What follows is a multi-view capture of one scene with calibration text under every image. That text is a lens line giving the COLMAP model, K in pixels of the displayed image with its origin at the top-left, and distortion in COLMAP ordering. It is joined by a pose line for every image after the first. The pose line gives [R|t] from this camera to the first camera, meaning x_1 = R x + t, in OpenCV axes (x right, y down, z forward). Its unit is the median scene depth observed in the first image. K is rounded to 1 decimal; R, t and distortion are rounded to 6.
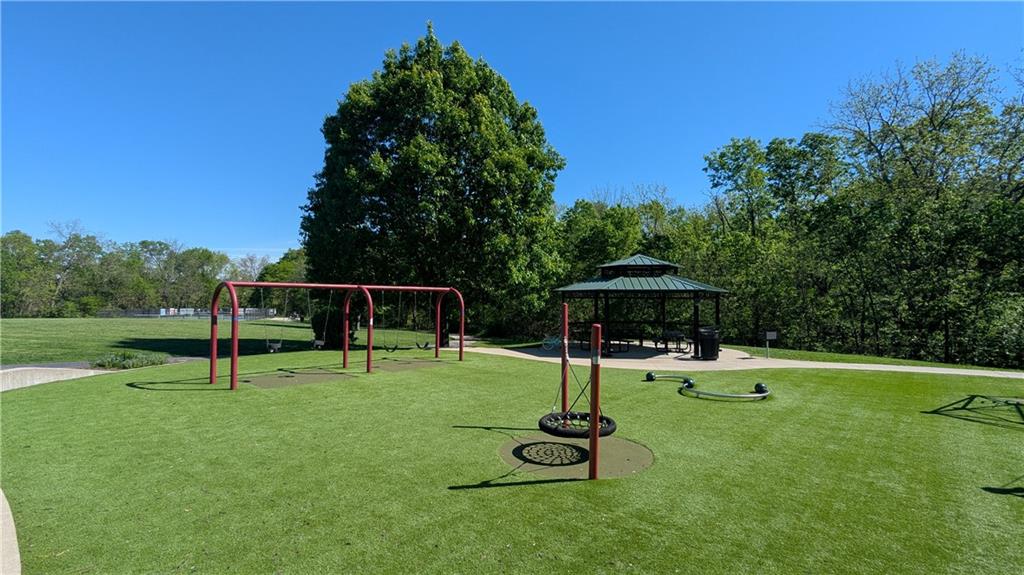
lens RADIAL K [[480.2, 0, 515.0], [0, 480.2, 288.1], [0, 0, 1]] dist [-0.003764, 0.002886]
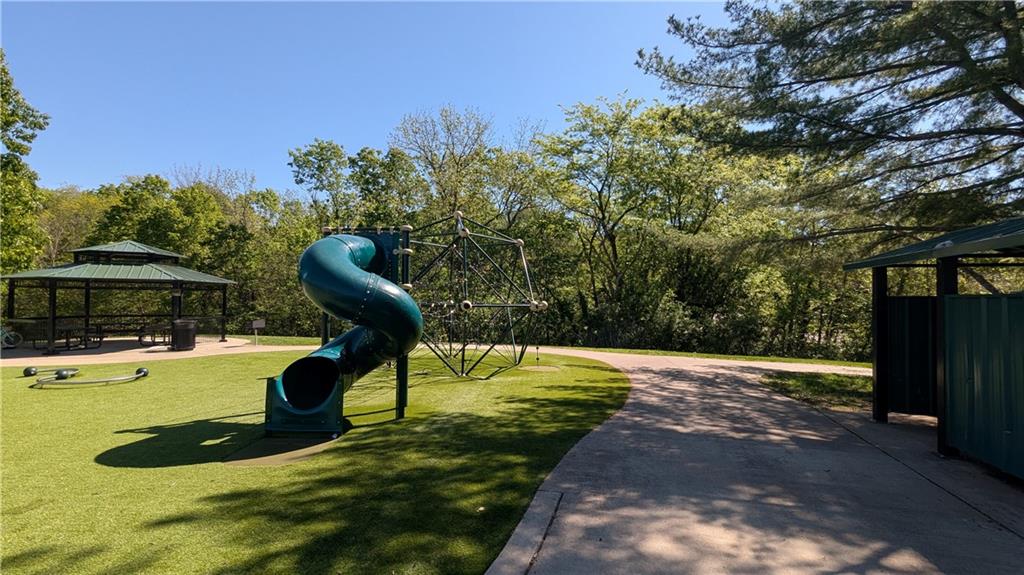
lens RADIAL K [[480.2, 0, 511.7], [0, 480.2, 294.4], [0, 0, 1]] dist [-0.003764, 0.002886]
pose [[0.788351, 0.007653, 0.615178, 0.266885], [-0.021488, 0.999655, 0.015100, 0.002624], [-0.614850, -0.025123, 0.788244, -0.166467]]
